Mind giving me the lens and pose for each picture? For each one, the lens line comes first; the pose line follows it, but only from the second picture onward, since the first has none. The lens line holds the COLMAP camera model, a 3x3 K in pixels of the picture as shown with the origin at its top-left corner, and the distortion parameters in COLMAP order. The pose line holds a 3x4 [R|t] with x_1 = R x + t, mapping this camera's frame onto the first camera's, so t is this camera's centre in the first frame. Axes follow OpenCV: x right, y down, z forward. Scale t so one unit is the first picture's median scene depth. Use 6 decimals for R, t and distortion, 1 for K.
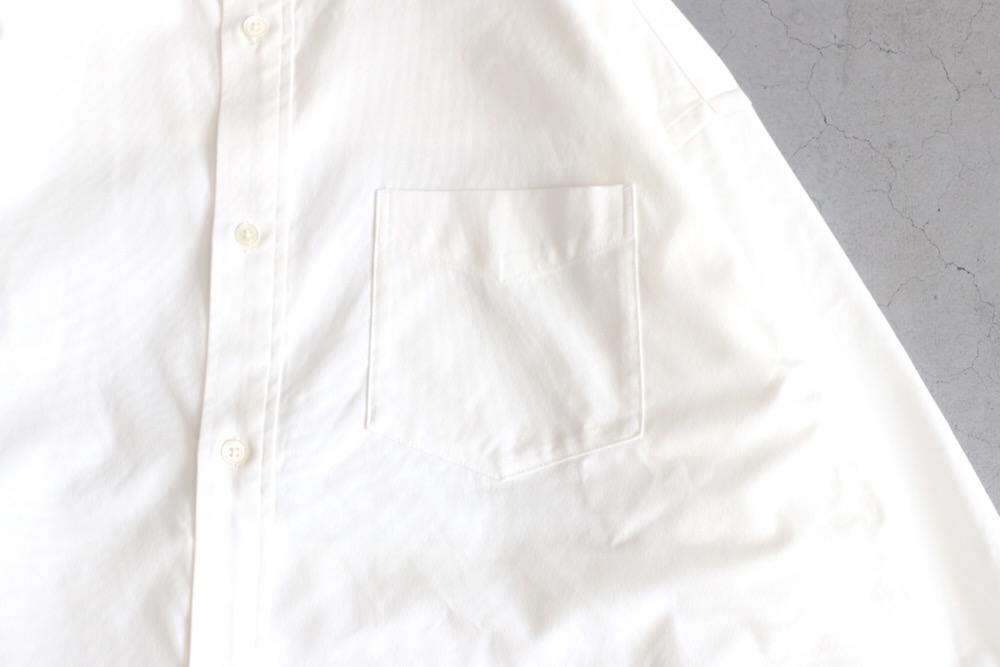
lens RADIAL K [[1314.5, 0, 500.0], [0, 1314.5, 333.5], [0, 0, 1]] dist [-0.150344, 0.331344]
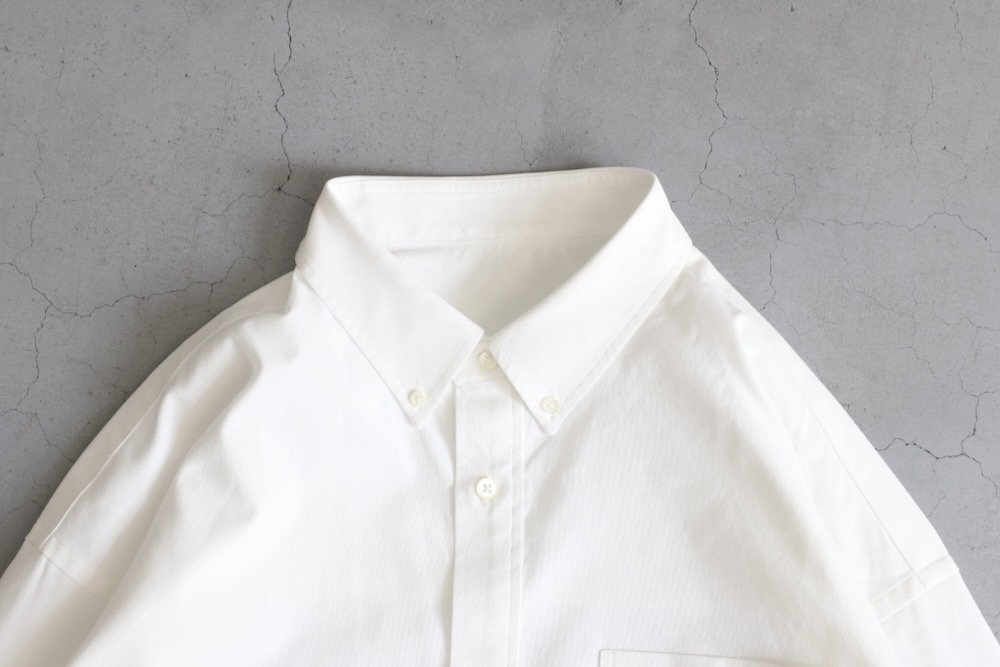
lens RADIAL K [[1314.5, 0, 500.0], [0, 1314.5, 333.5], [0, 0, 1]] dist [-0.150344, 0.331344]
pose [[0.996801, 0.025724, -0.075667, -0.101279], [-0.019913, 0.996865, 0.076574, -0.443808], [0.077399, -0.074823, 0.994189, -0.044272]]
